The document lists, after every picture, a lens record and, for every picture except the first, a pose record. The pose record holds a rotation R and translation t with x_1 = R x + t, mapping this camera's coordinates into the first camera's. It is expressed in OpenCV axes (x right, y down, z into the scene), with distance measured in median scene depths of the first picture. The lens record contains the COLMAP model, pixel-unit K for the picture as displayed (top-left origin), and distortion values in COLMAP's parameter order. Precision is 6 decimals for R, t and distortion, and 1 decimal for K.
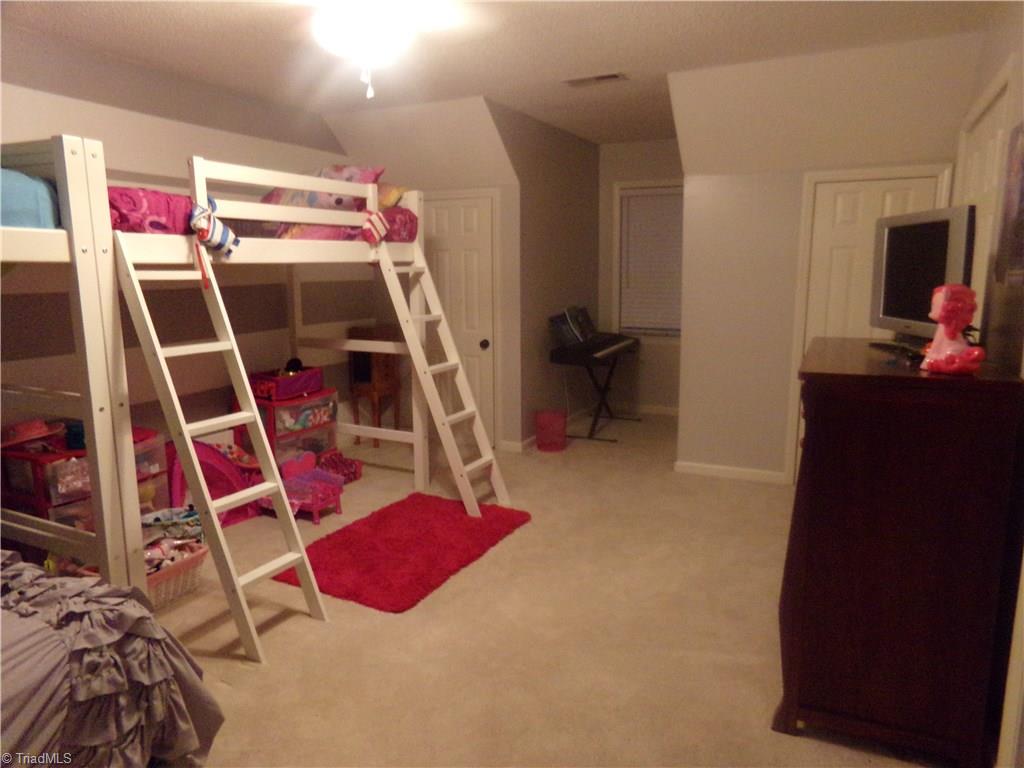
lens RADIAL K [[706.1, 0, 521.2], [0, 706.1, 382.6], [0, 0, 1]] dist [-0.035830, 0.066414]
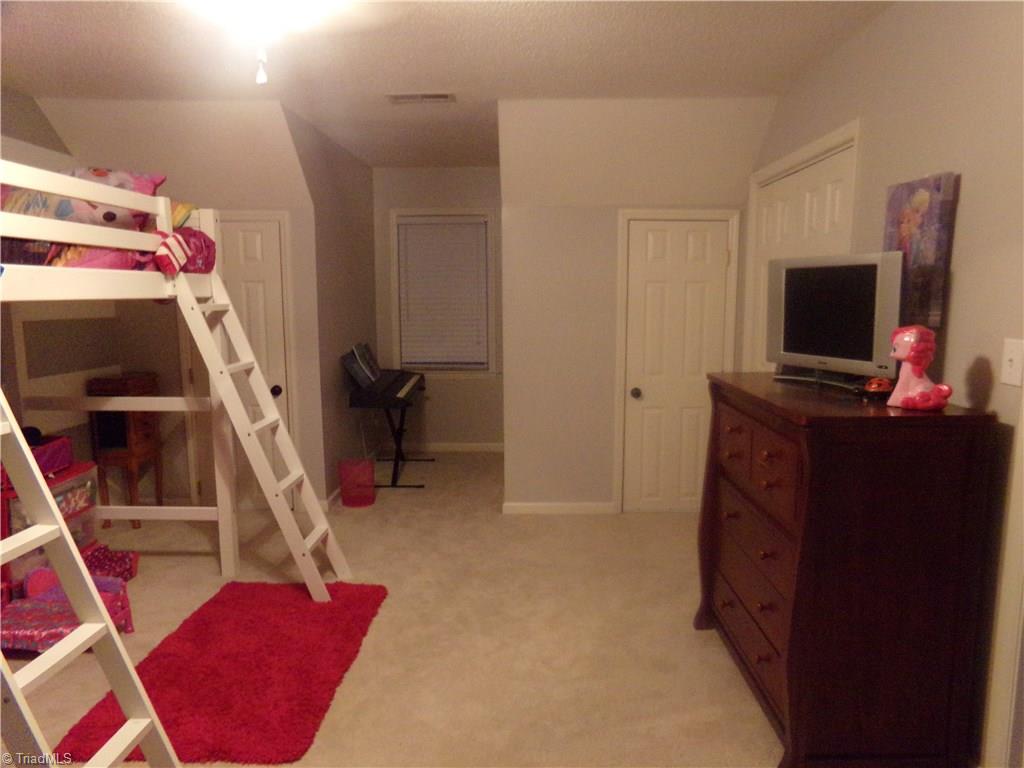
lens RADIAL K [[706.1, 0, 548.8], [0, 706.1, 392.8], [0, 0, 1]] dist [-0.035830, 0.066414]
pose [[0.907399, -0.056200, 0.416495, -0.141238], [0.066771, 0.997709, -0.010844, -0.027135], [-0.414931, 0.037650, 0.909073, 0.114177]]
